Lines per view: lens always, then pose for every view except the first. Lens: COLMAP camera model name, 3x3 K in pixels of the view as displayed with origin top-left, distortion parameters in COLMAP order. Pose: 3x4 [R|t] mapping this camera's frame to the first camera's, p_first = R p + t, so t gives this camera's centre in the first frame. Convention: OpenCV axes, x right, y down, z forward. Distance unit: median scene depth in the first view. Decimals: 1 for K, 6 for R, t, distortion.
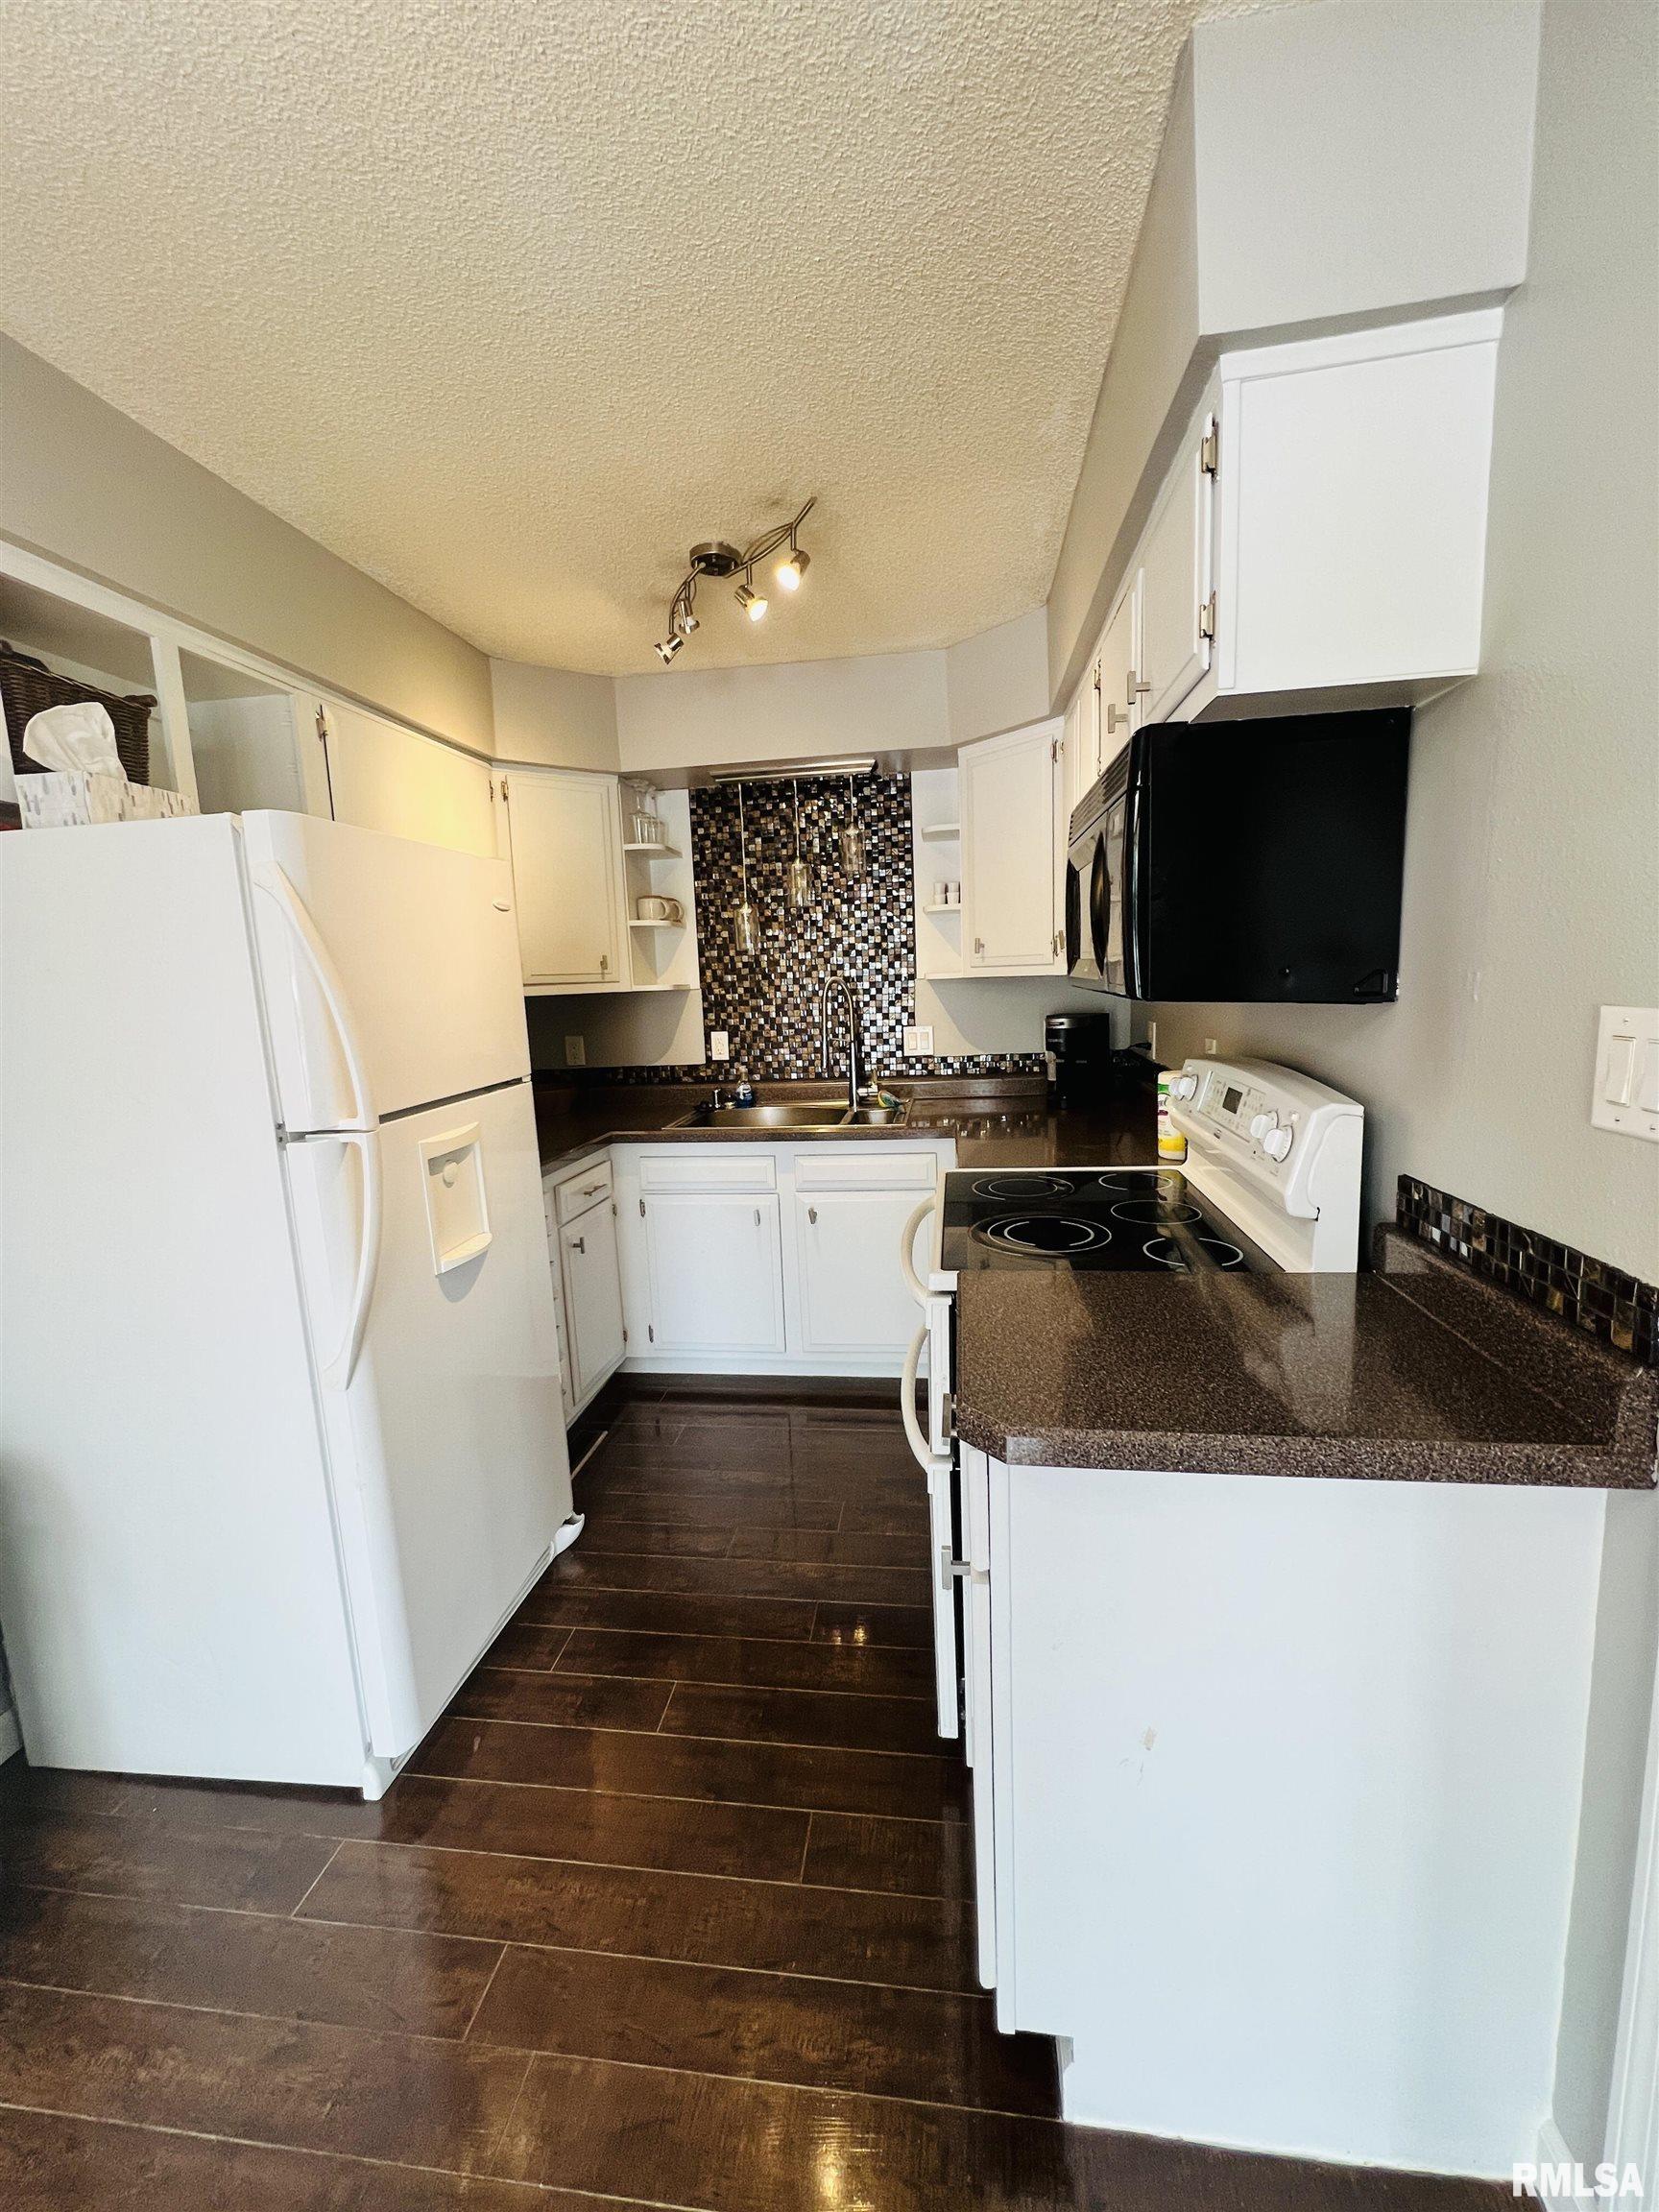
lens RADIAL K [[887.4, 0, 830.2], [0, 887.4, 1104.0], [0, 0, 1]] dist [-0.002789, 0.000847]
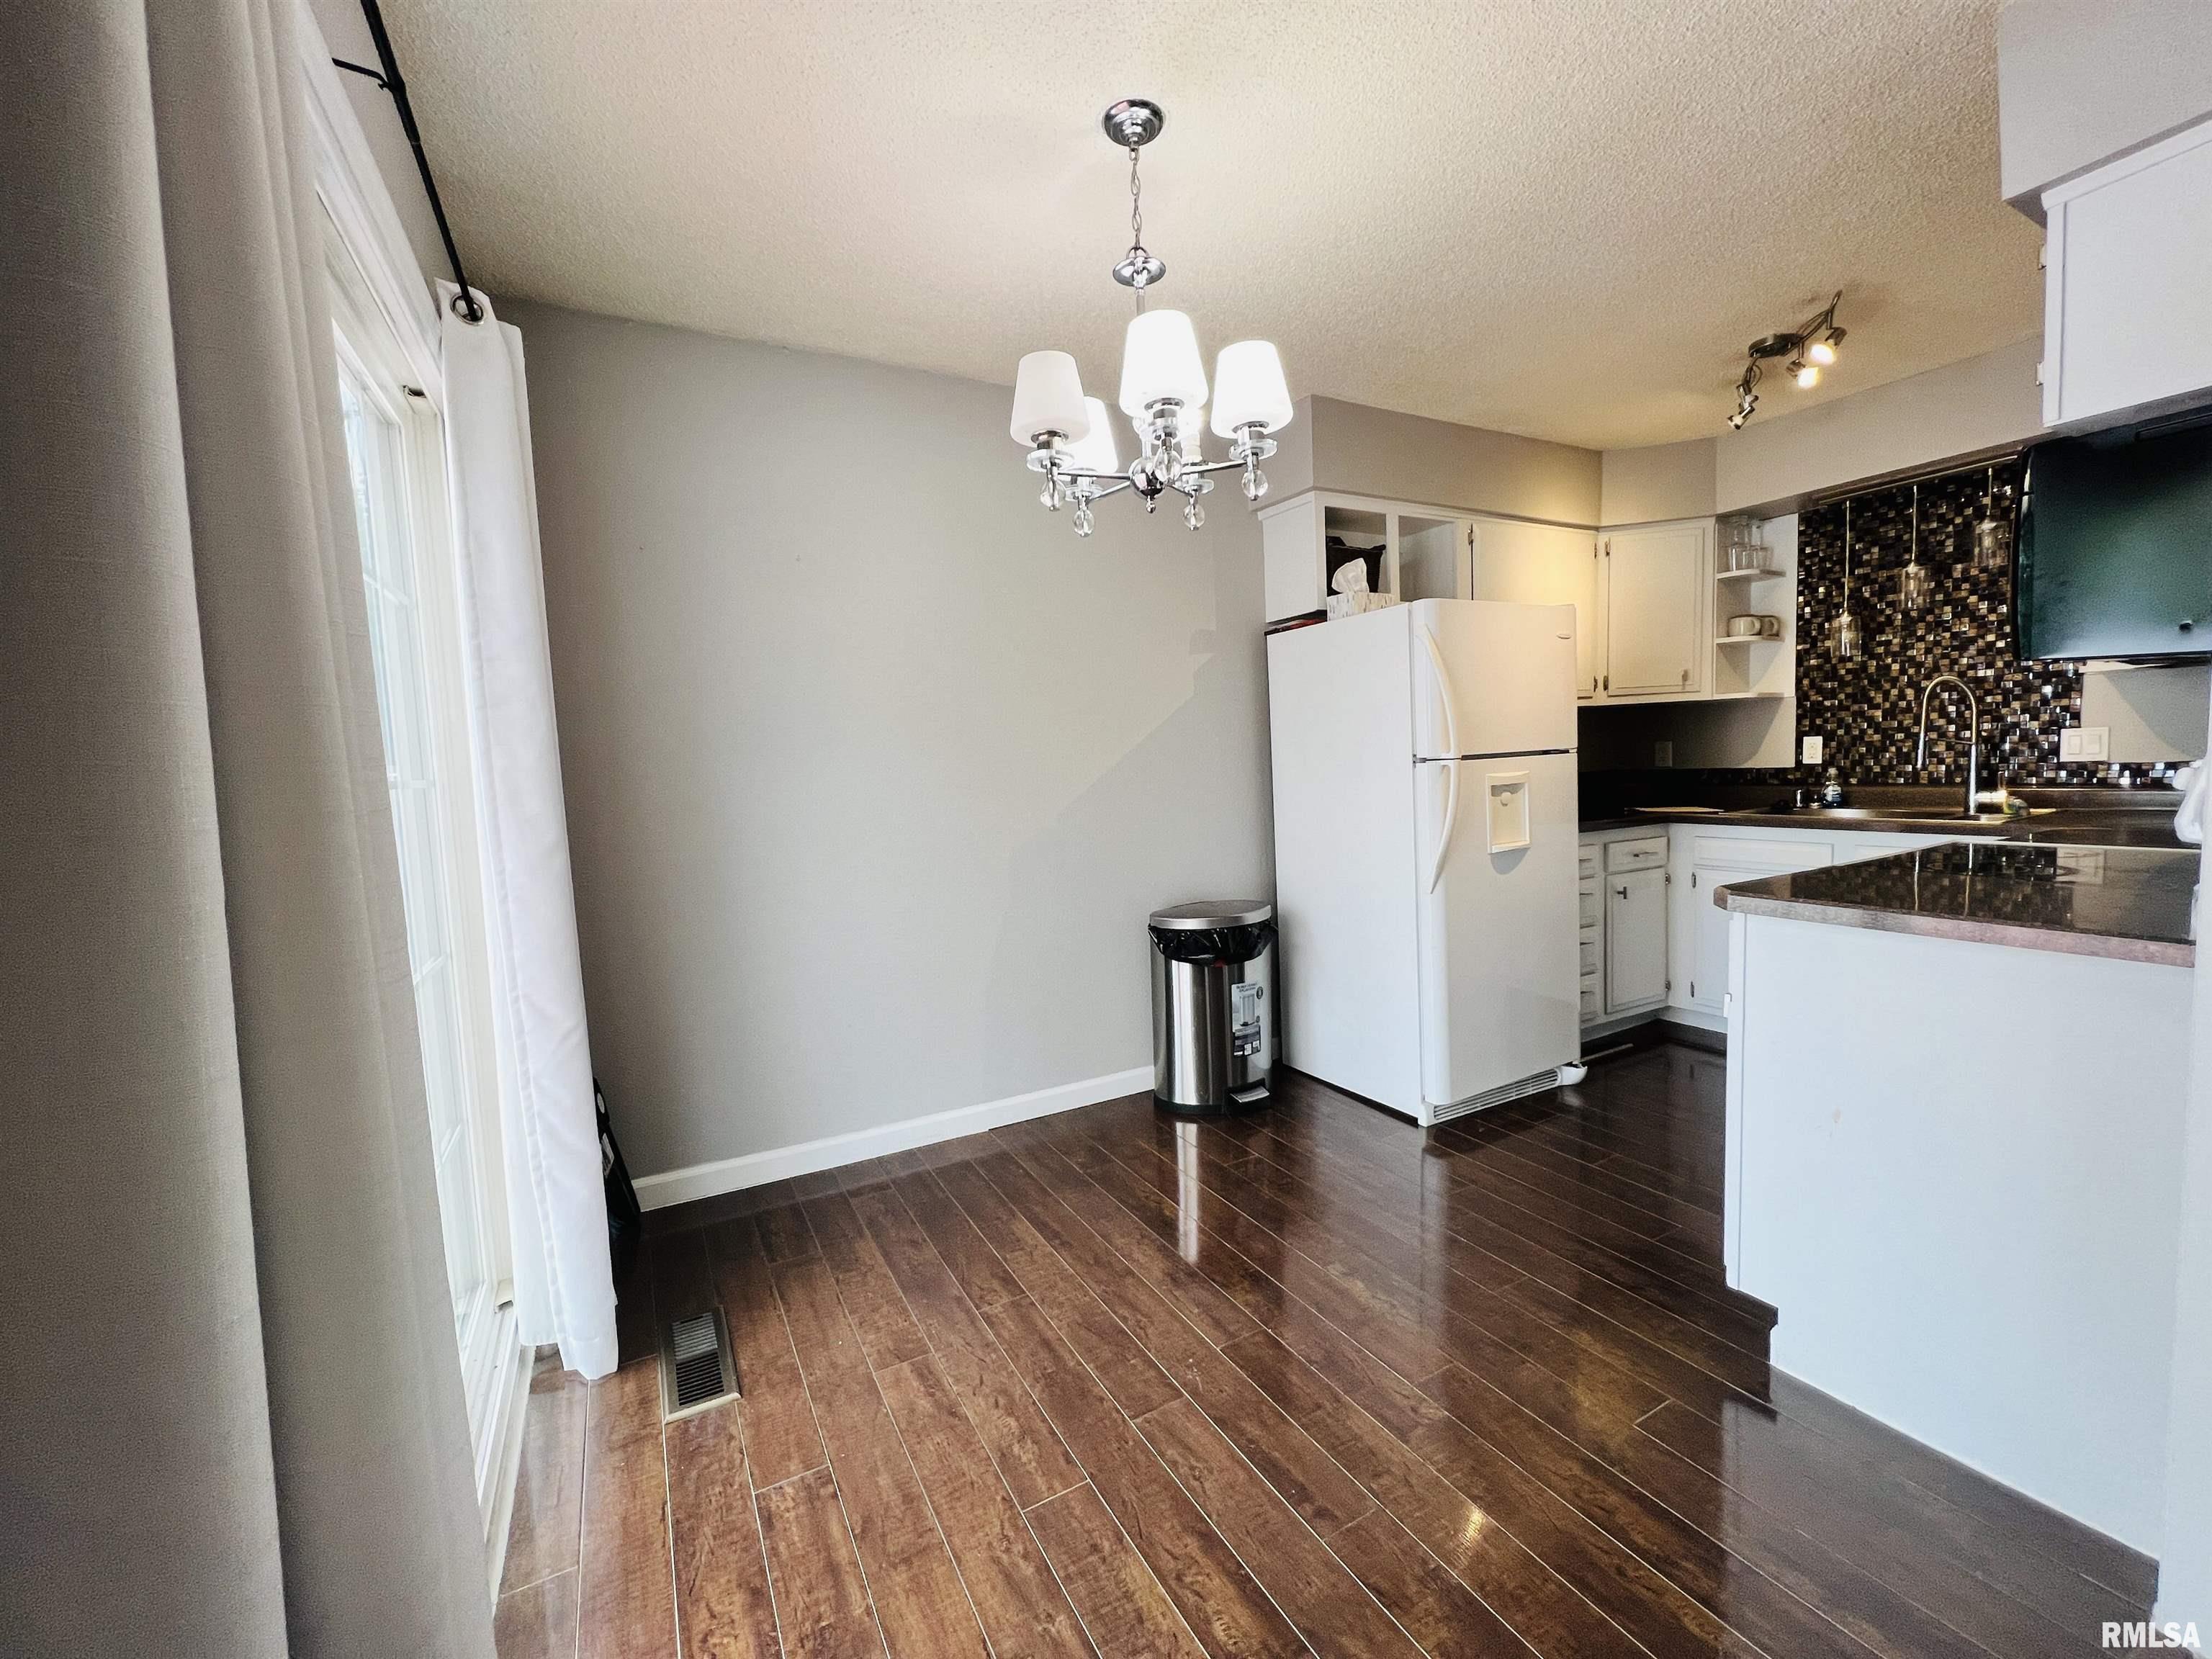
lens RADIAL K [[887.4, 0, 1103.1], [0, 887.4, 825.4], [0, 0, 1]] dist [-0.002789, 0.000847]
pose [[0.590403, 0.075536, -0.803566, 0.245134], [-0.096057, 0.995111, 0.022965, 0.085149], [0.801372, 0.063630, 0.594772, -0.312556]]
